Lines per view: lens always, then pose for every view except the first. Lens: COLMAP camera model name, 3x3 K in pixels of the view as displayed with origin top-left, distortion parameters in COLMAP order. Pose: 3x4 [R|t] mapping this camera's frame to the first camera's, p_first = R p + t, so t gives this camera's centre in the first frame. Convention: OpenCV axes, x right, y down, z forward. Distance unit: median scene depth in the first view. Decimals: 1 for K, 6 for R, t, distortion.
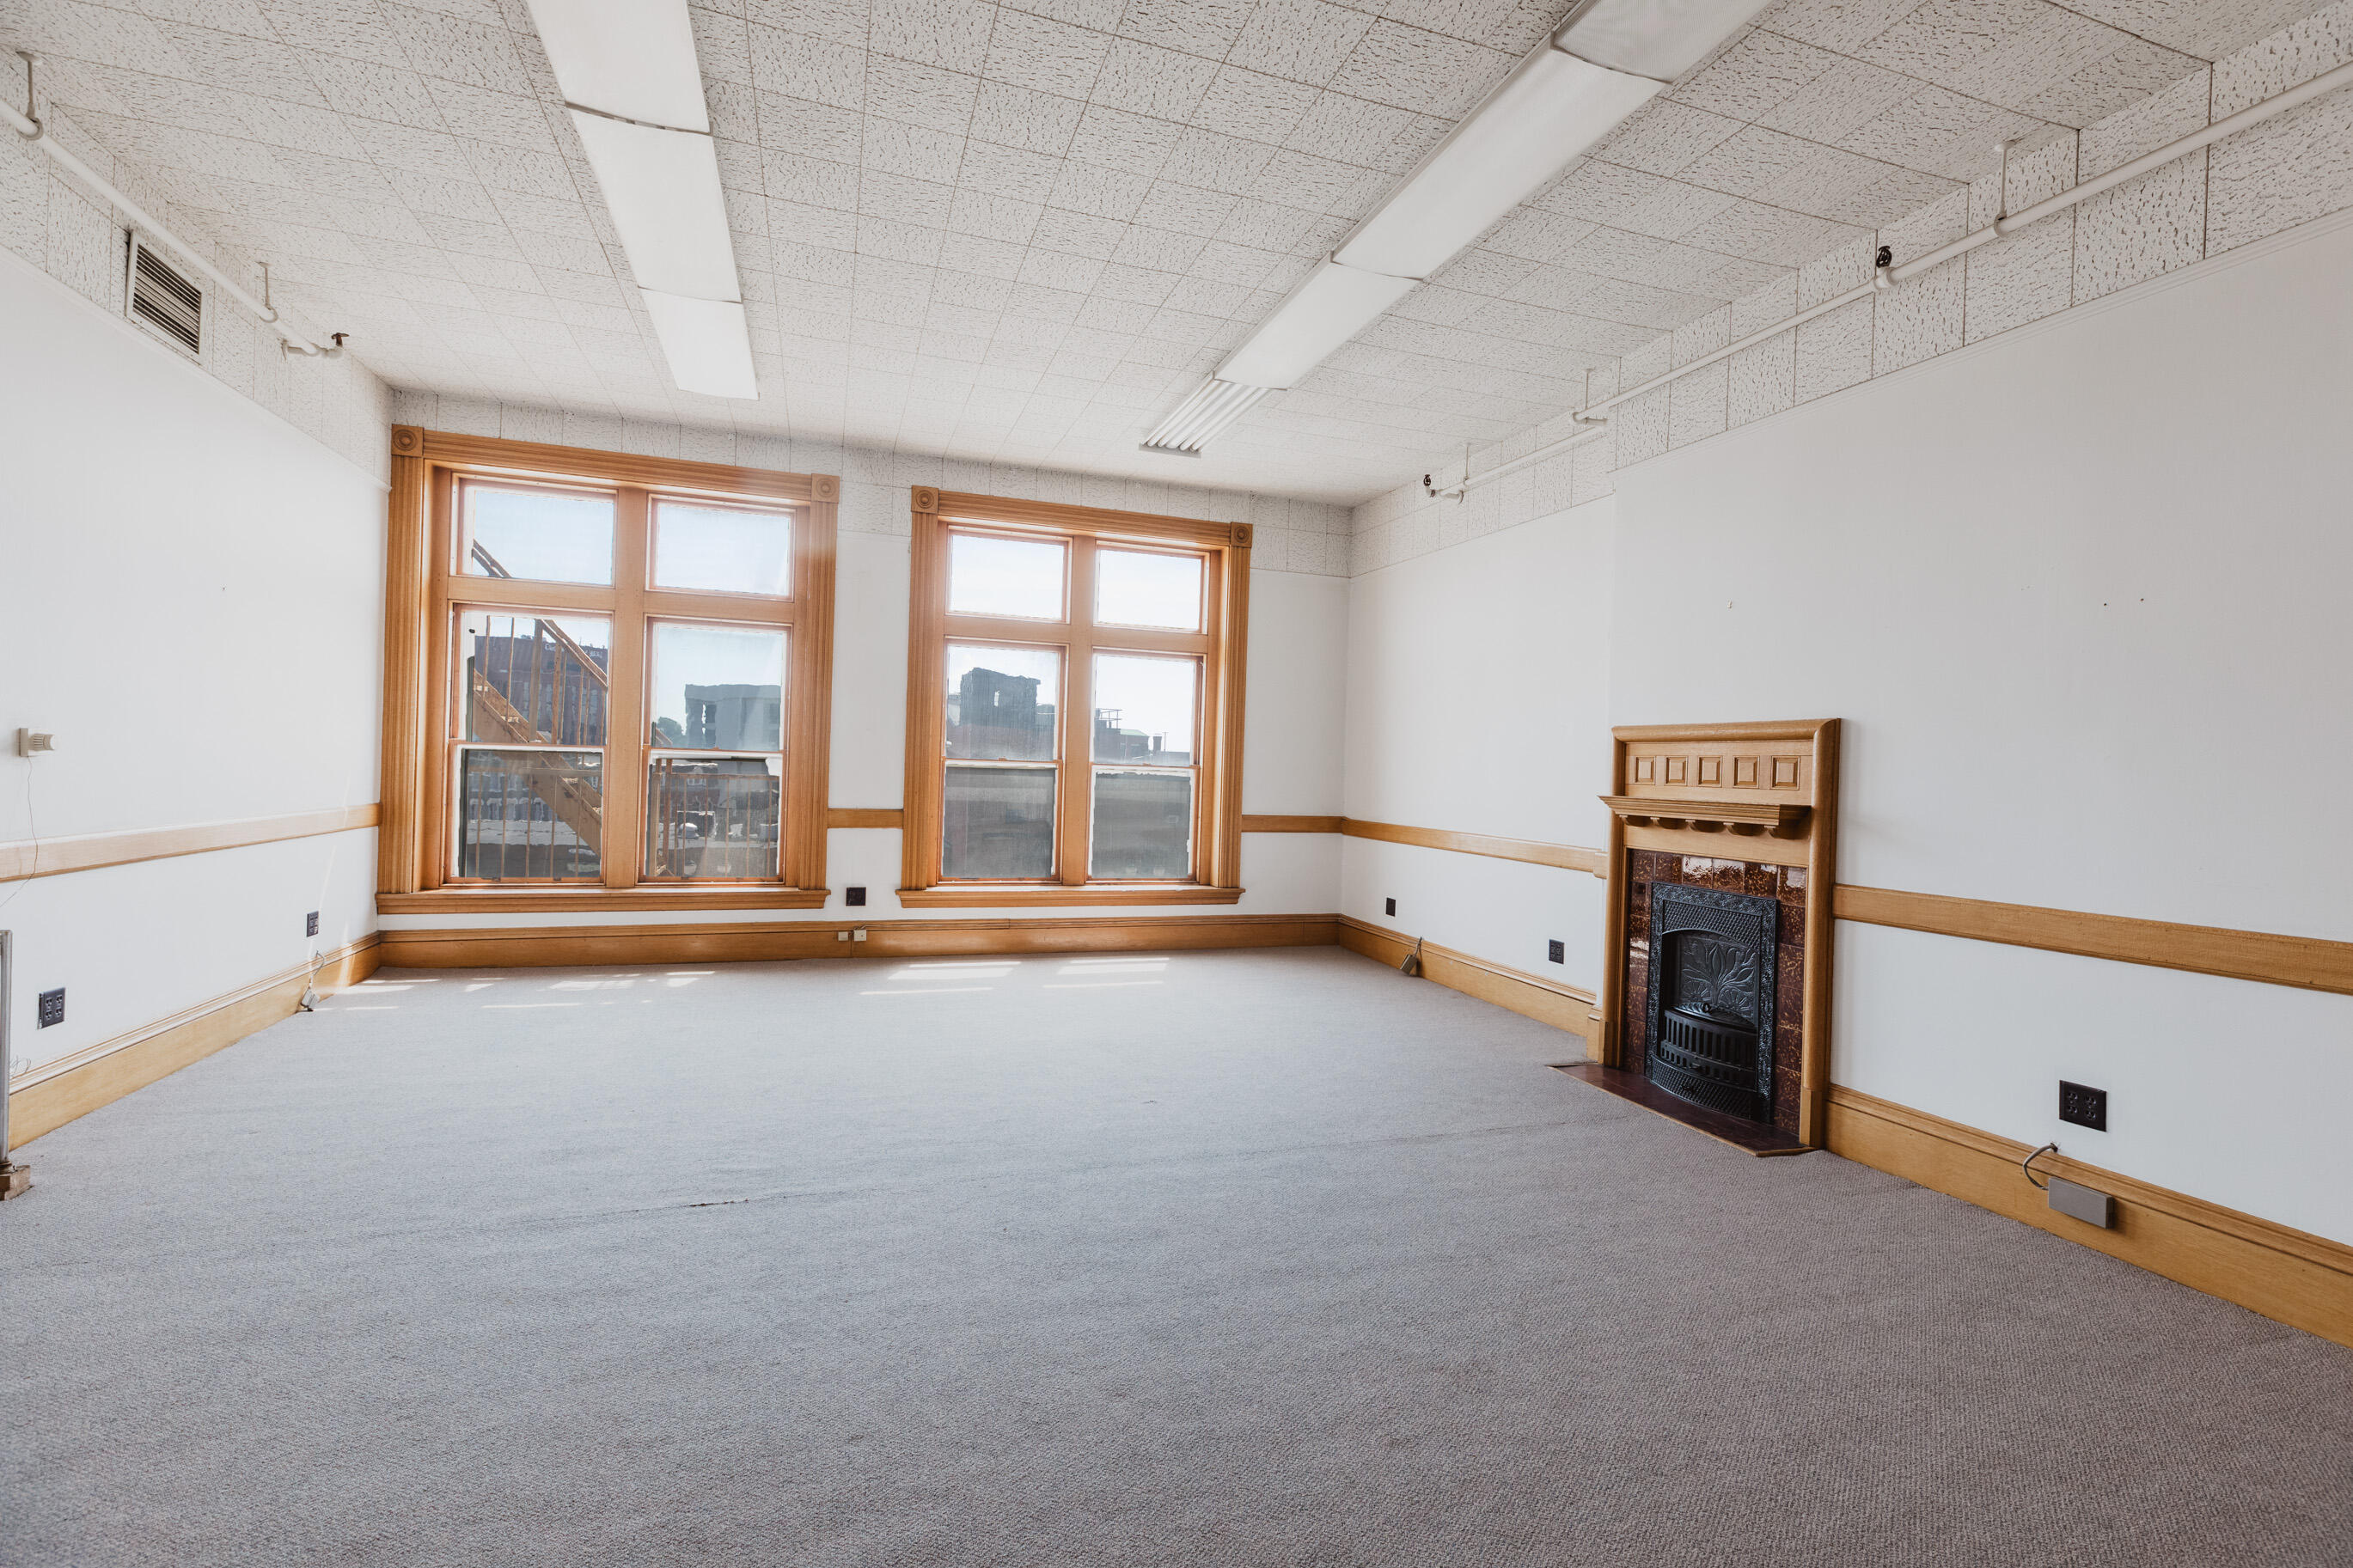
lens RADIAL K [[1053.9, 0, 1190.7], [0, 1053.9, 775.9], [0, 0, 1]] dist [0.000777, -0.000170]
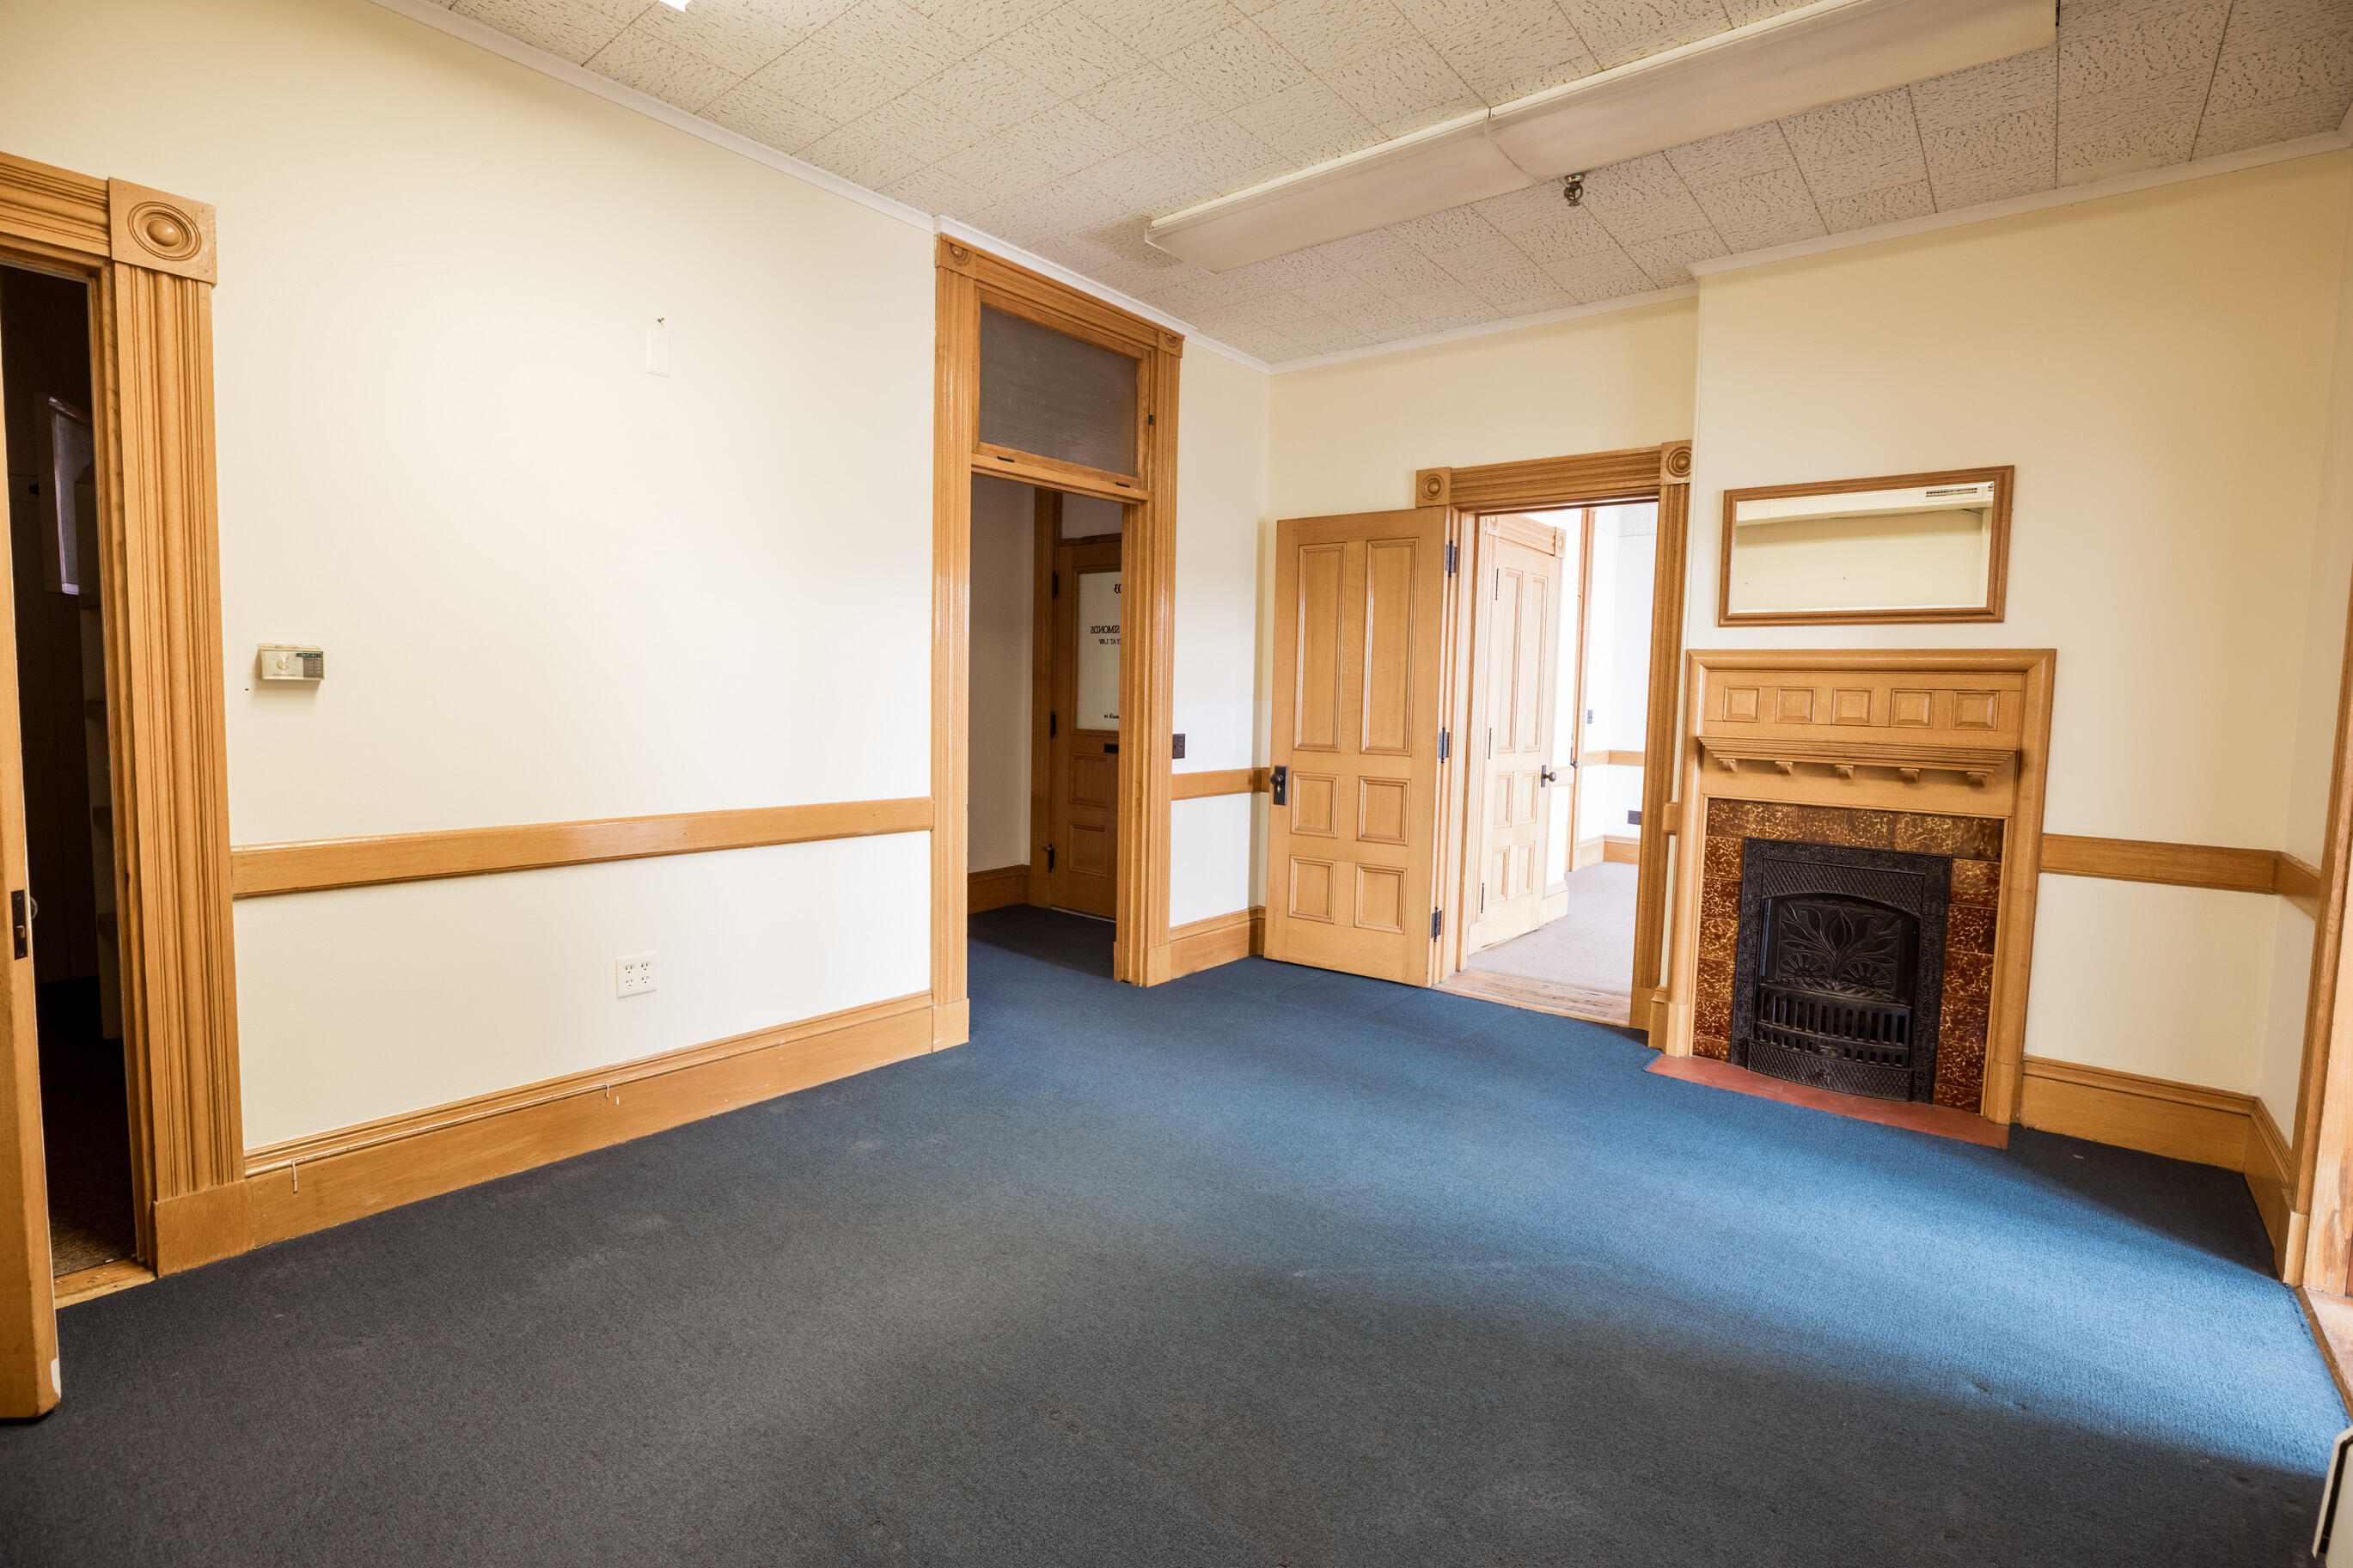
lens RADIAL K [[1080.0, 0, 1176.0], [0, 1080.0, 771.2], [0, 0, 1]] dist [-0.047987, 0.017145]
pose [[0.849561, -0.043894, 0.525661, -0.416636], [0.002438, 0.996848, 0.079299, -0.020801], [-0.527485, -0.066088, 0.846990, 0.549305]]
